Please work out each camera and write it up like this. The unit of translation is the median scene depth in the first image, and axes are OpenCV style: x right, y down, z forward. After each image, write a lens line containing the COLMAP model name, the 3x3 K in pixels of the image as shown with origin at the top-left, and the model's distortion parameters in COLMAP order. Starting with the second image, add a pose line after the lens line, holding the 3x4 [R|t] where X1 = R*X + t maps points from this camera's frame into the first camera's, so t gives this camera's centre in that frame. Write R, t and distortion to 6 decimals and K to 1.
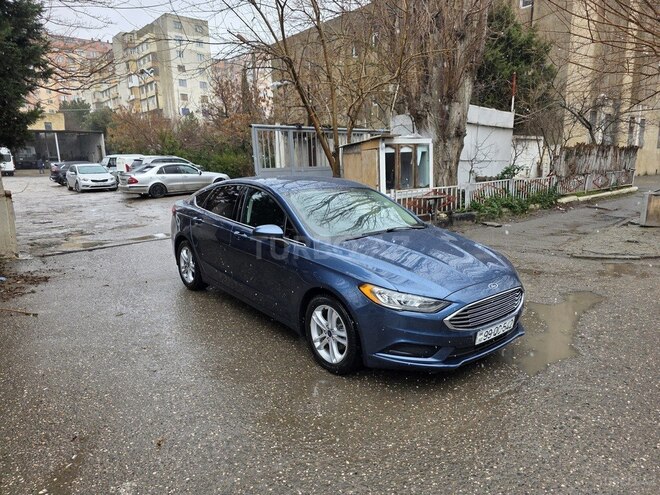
lens RADIAL K [[438.1, 0, 331.0], [0, 438.1, 239.5], [0, 0, 1]] dist [0.059451, -0.050930]
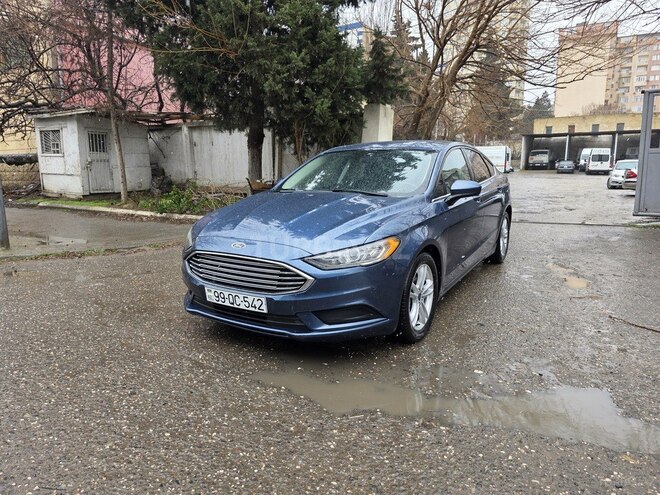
lens RADIAL K [[440.8, 0, 330.0], [0, 440.8, 247.5], [0, 0, 1]] dist [0.053594, -0.044567]
pose [[0.320662, 0.174689, -0.930946, 0.427818], [-0.166776, 0.977904, 0.126055, -0.007809], [0.932396, 0.114838, 0.342711, 0.317624]]
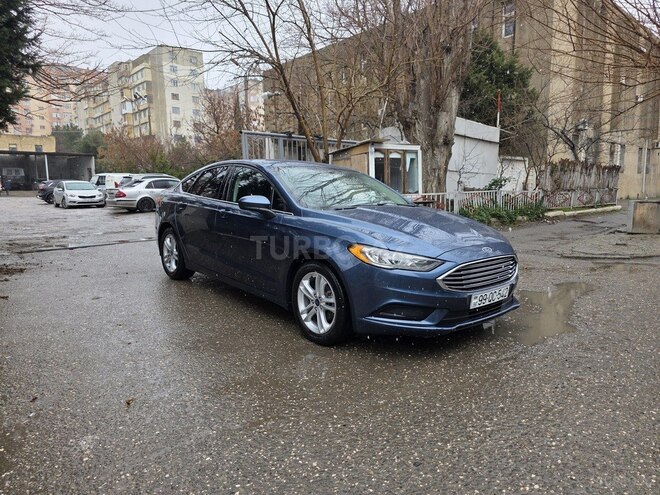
lens RADIAL K [[437.2, 0, 331.4], [0, 437.2, 230.8], [0, 0, 1]] dist [0.057905, -0.048423]
pose [[0.999682, 0.006950, 0.024239, 0.001224], [-0.004984, 0.996764, -0.080228, 0.051453], [-0.024719, 0.080082, 0.996482, 0.016315]]
